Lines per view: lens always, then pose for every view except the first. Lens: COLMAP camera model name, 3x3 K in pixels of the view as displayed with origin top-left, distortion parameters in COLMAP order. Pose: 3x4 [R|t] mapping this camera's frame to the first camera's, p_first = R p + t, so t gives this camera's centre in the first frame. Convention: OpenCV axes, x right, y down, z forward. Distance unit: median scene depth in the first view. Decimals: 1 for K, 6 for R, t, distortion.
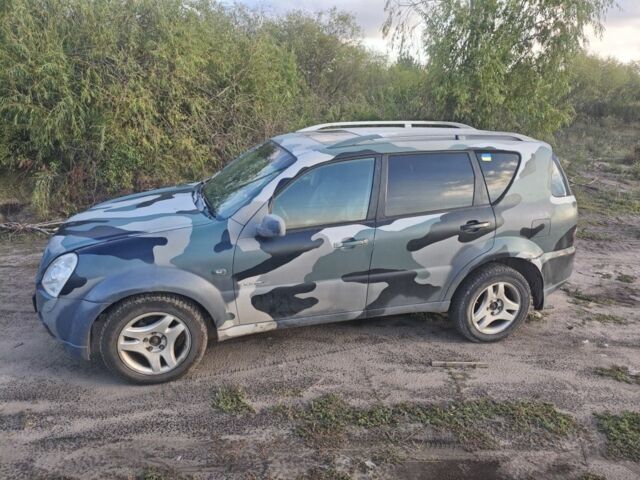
lens RADIAL K [[492.9, 0, 320.0], [0, 492.9, 240.0], [0, 0, 1]] dist [0.047010, -0.080081]
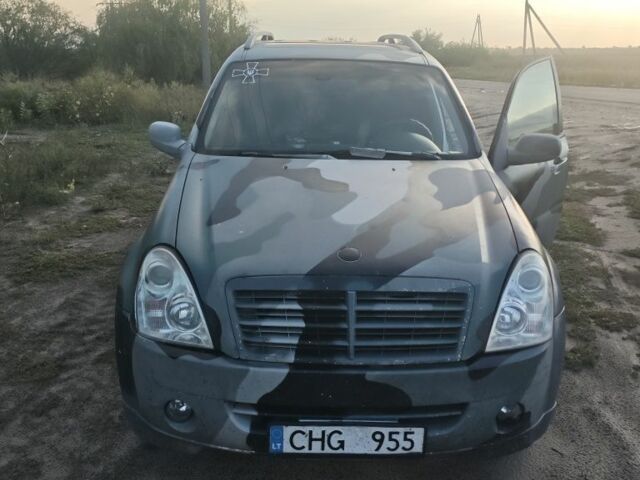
lens RADIAL K [[656.8, 0, 323.0], [0, 656.8, 236.9], [0, 0, 1]] dist [0.087606, -0.211476]
pose [[0.255734, -0.296266, 0.920232, -1.026738], [0.294134, 0.930602, 0.217865, -0.177930], [-0.920916, 0.214956, 0.325128, 0.820283]]
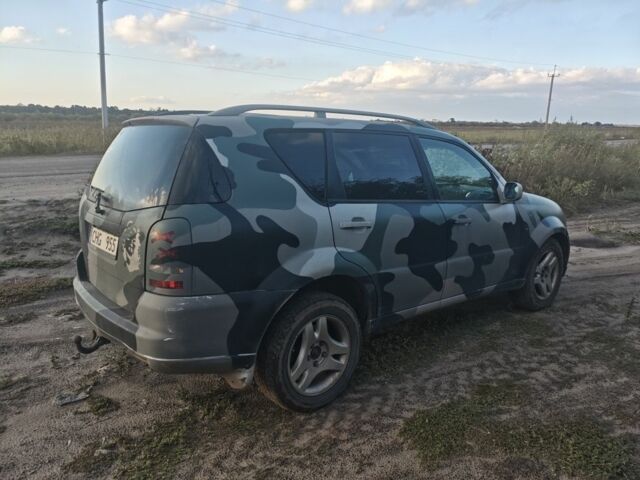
lens RADIAL K [[493.3, 0, 318.7], [0, 493.3, 237.5], [0, 0, 1]] dist [0.047956, -0.070073]
pose [[-0.914054, 0.030968, -0.404408, 0.558116], [-0.170485, 0.875384, 0.452368, -0.477449], [0.368021, 0.482435, -0.794869, 1.981664]]
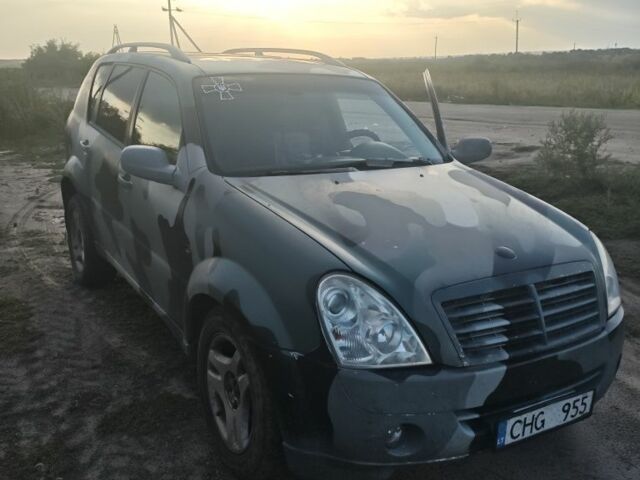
lens RADIAL K [[656.8, 0, 323.0], [0, 656.8, 236.9], [0, 0, 1]] dist [0.087606, -0.211476]
pose [[-0.265096, -0.281903, 0.922093, -1.026093], [0.271789, 0.895684, 0.351967, -0.314126], [-0.925124, 0.343919, -0.160825, 1.246698]]
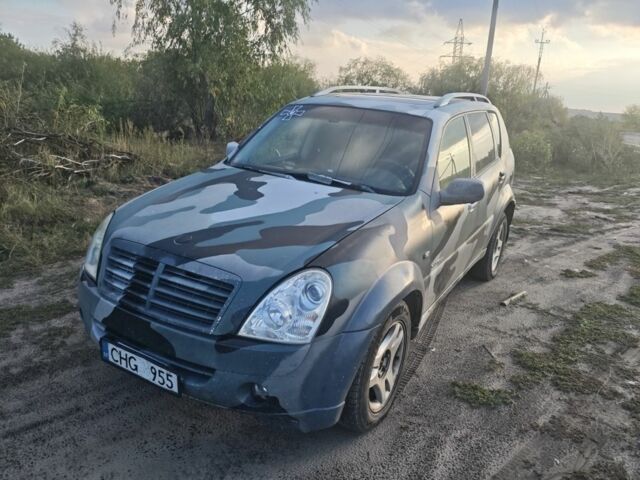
lens RADIAL K [[493.3, 0, 318.7], [0, 493.3, 237.5], [0, 0, 1]] dist [0.047956, -0.070073]
pose [[0.729842, -0.180223, 0.659431, -0.768334], [0.170898, 0.982095, 0.079261, -0.052625], [-0.661909, 0.054847, 0.747575, 0.437063]]
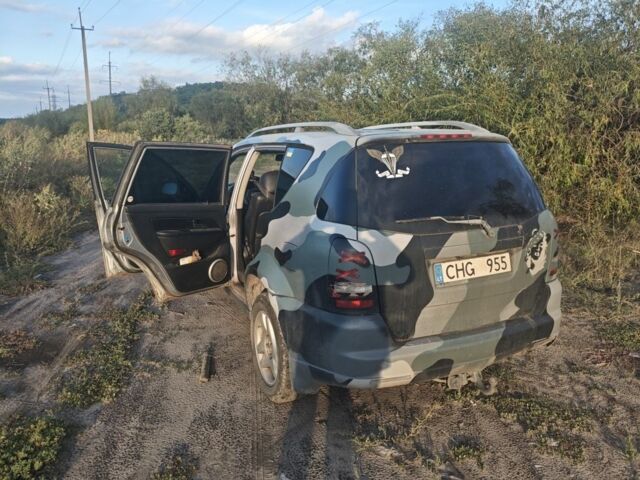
lens RADIAL K [[493.3, 0, 318.7], [0, 493.3, 237.5], [0, 0, 1]] dist [0.047956, -0.070073]
pose [[0.151520, 0.166394, -0.974348, 1.165599], [-0.295888, 0.948164, 0.115909, -0.145520], [0.943129, 0.270735, 0.192900, 0.950536]]
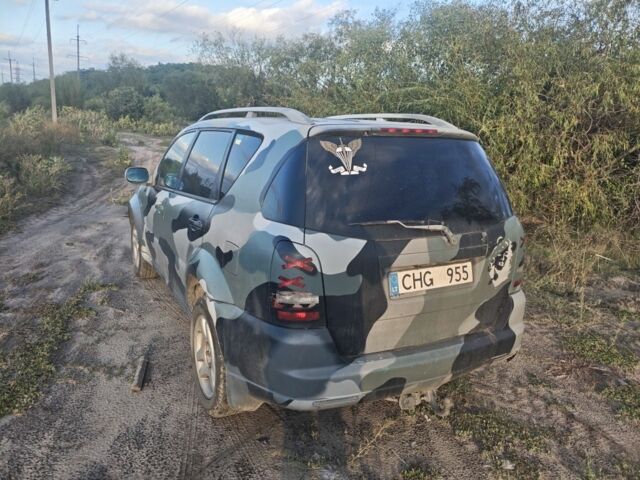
lens RADIAL K [[492.9, 0, 320.0], [0, 492.9, 240.0], [0, 0, 1]] dist [0.047010, -0.080081]
pose [[0.203745, 0.199065, -0.958572, 1.096843], [-0.336001, 0.933859, 0.122516, -0.162148], [0.919561, 0.297119, 0.257155, 0.990884]]
